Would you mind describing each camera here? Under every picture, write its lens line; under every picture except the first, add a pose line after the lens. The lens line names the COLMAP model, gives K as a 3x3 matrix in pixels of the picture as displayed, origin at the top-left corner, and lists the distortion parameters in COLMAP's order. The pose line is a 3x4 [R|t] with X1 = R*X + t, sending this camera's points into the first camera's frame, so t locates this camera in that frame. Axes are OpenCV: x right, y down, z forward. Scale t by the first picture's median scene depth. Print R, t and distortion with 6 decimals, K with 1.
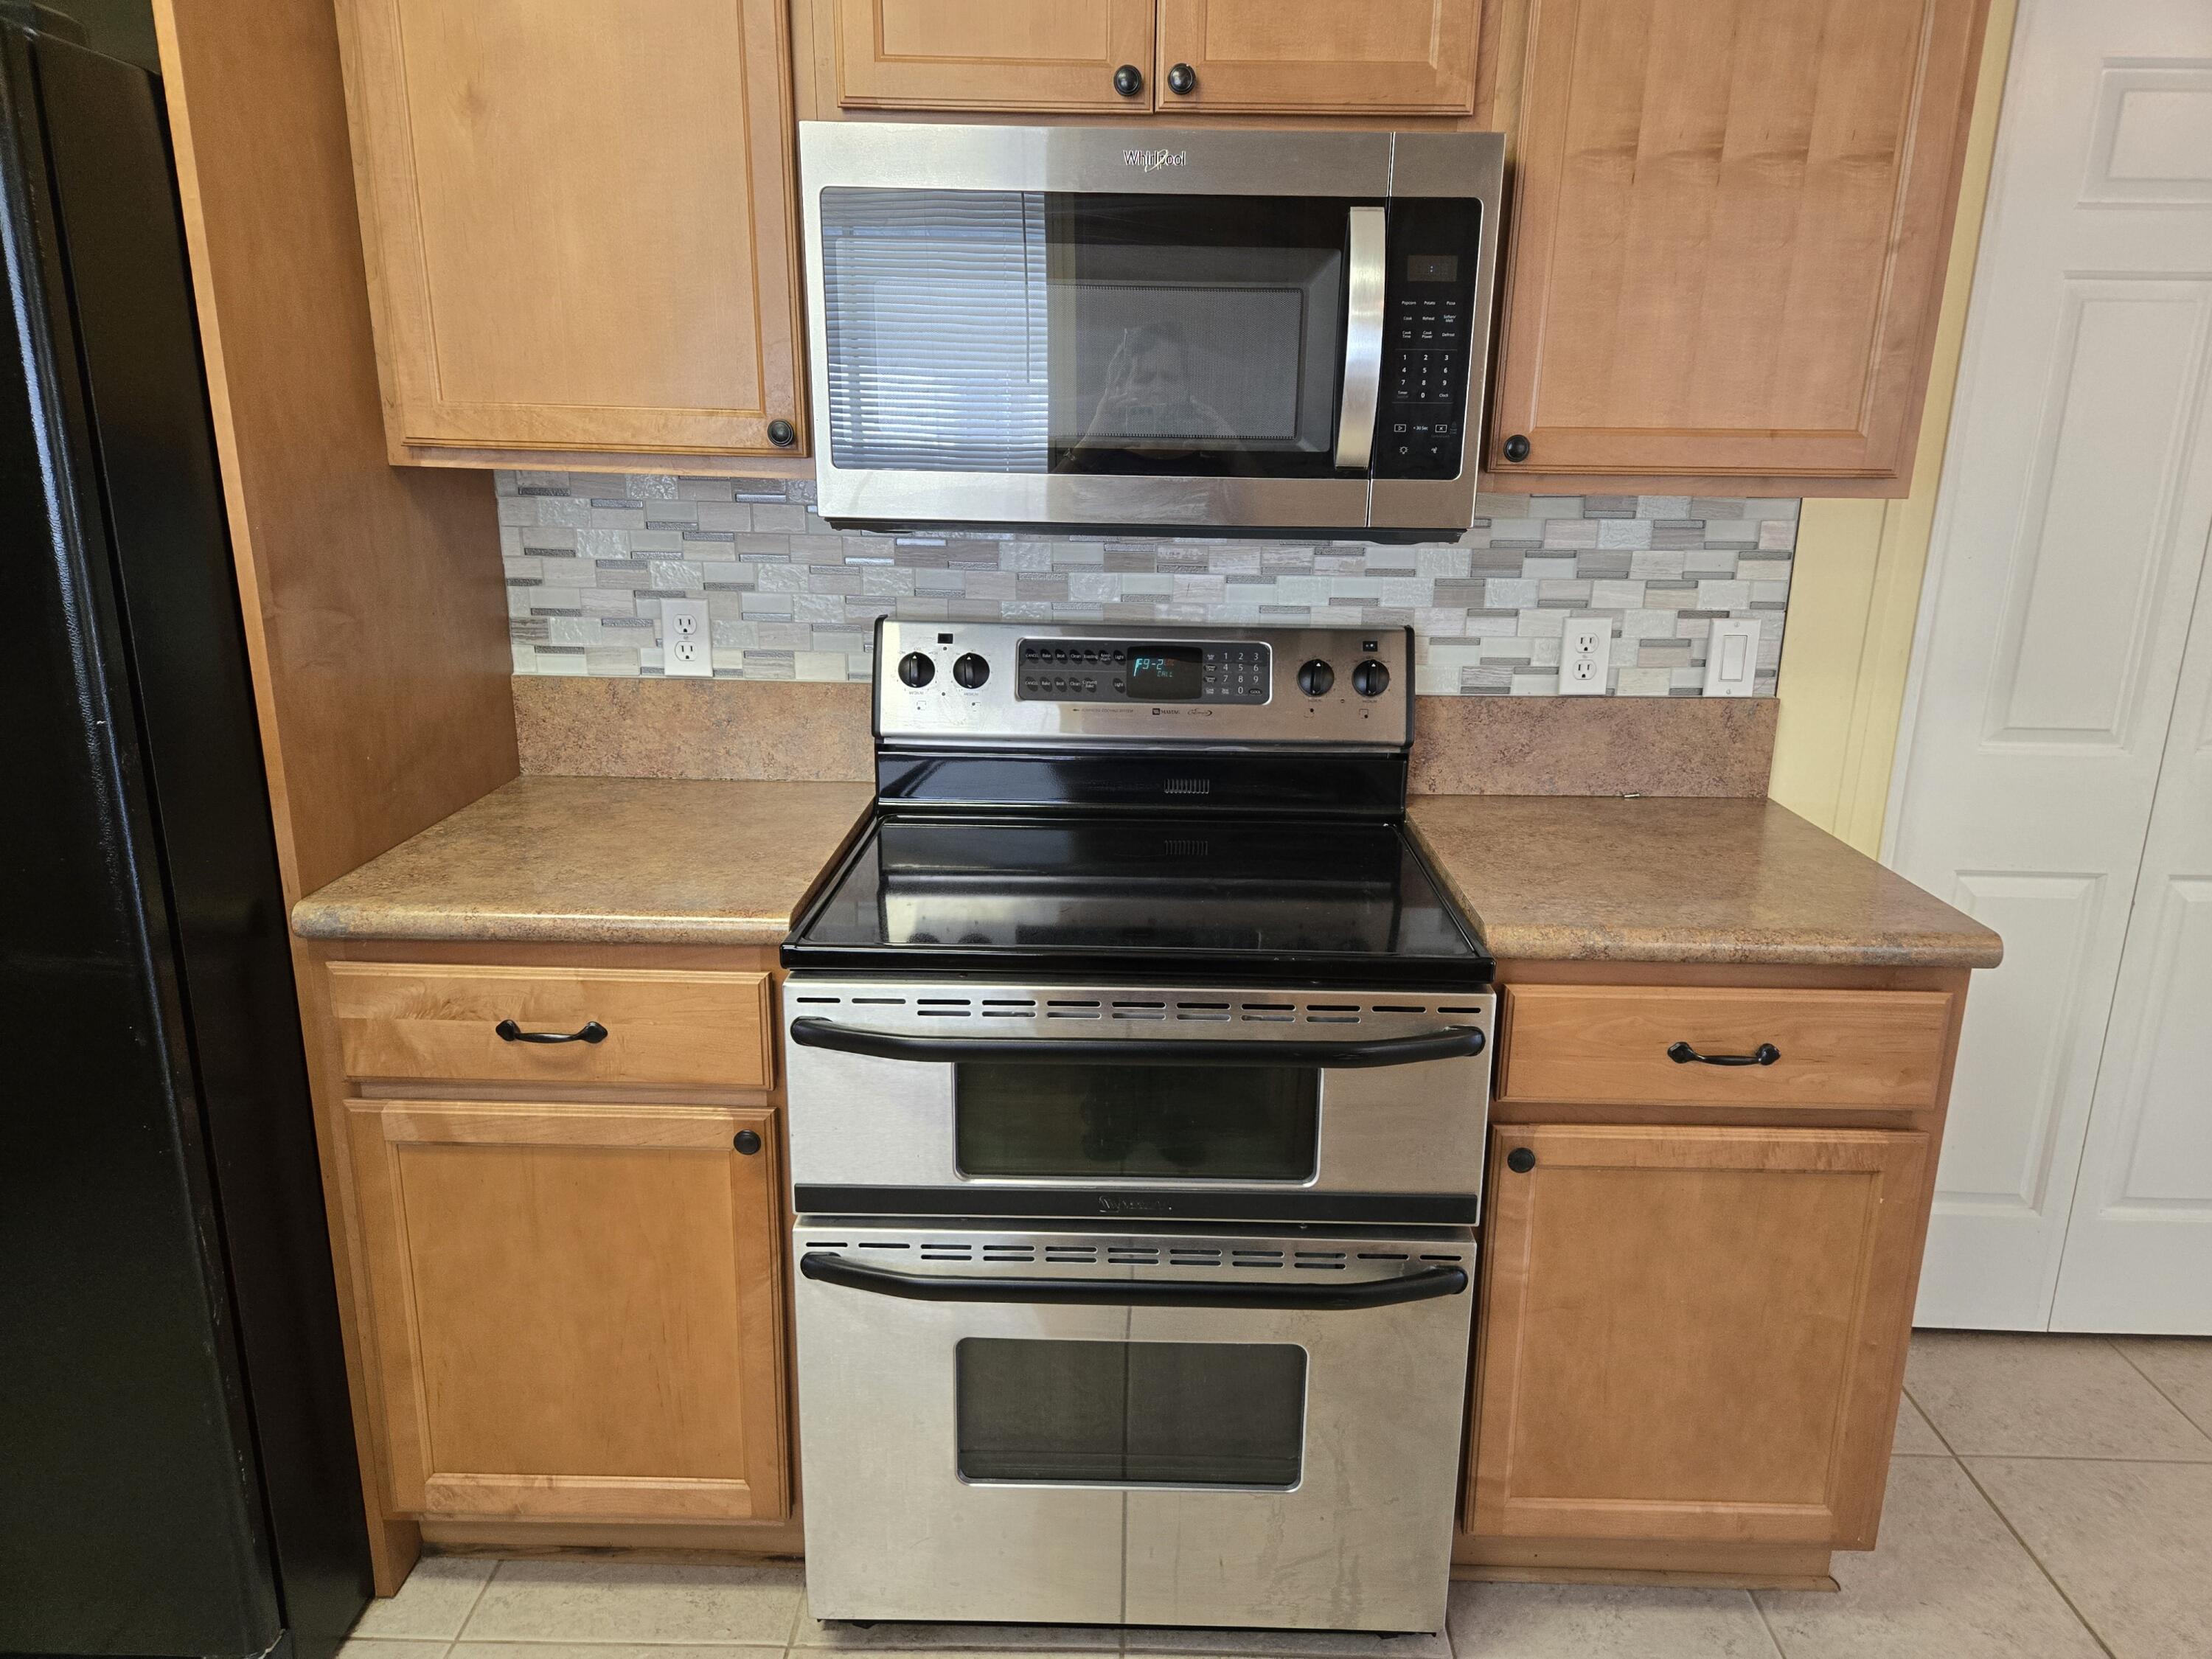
lens RADIAL K [[1483.1, 0, 1120.2], [0, 1483.1, 832.8], [0, 0, 1]] dist [0.085315, -0.075980]
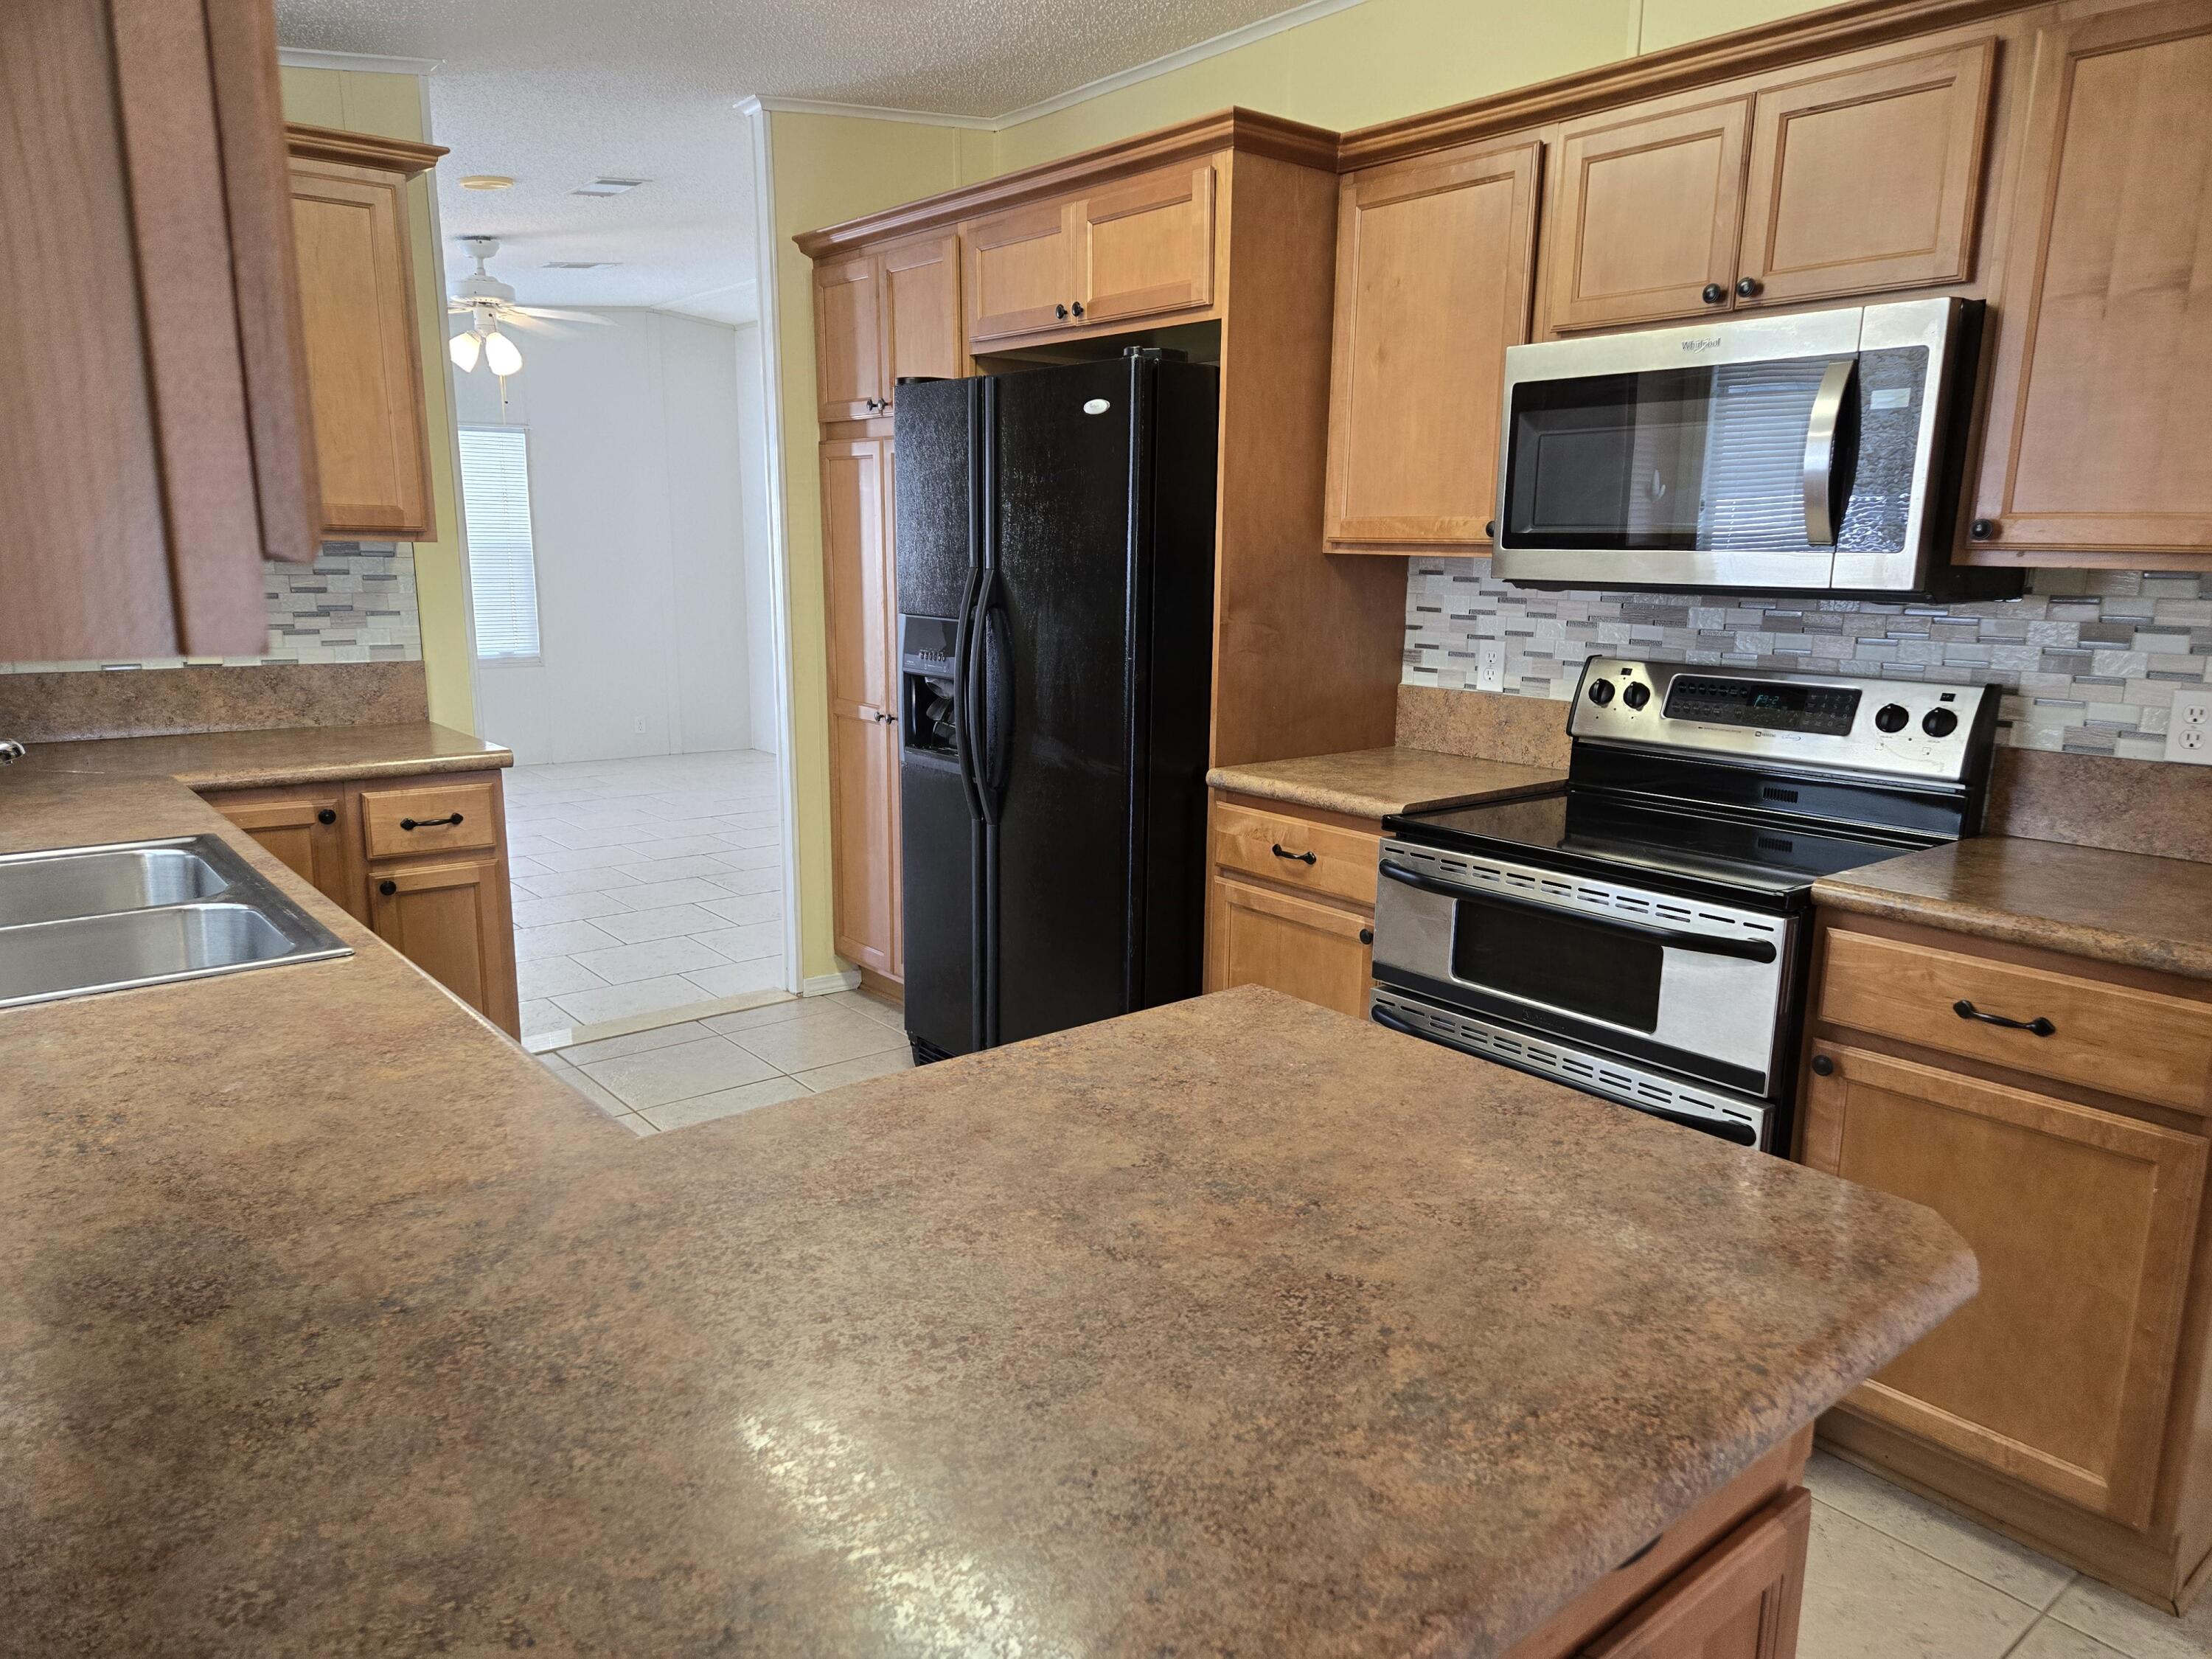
lens RADIAL K [[1483.1, 0, 1120.2], [0, 1483.1, 832.8], [0, 0, 1]] dist [0.085315, -0.075980]
pose [[0.640866, 0.139364, -0.754896, 0.678364], [-0.208158, 0.978088, 0.003853, 0.116116], [0.738891, 0.154669, 0.655833, -0.274254]]
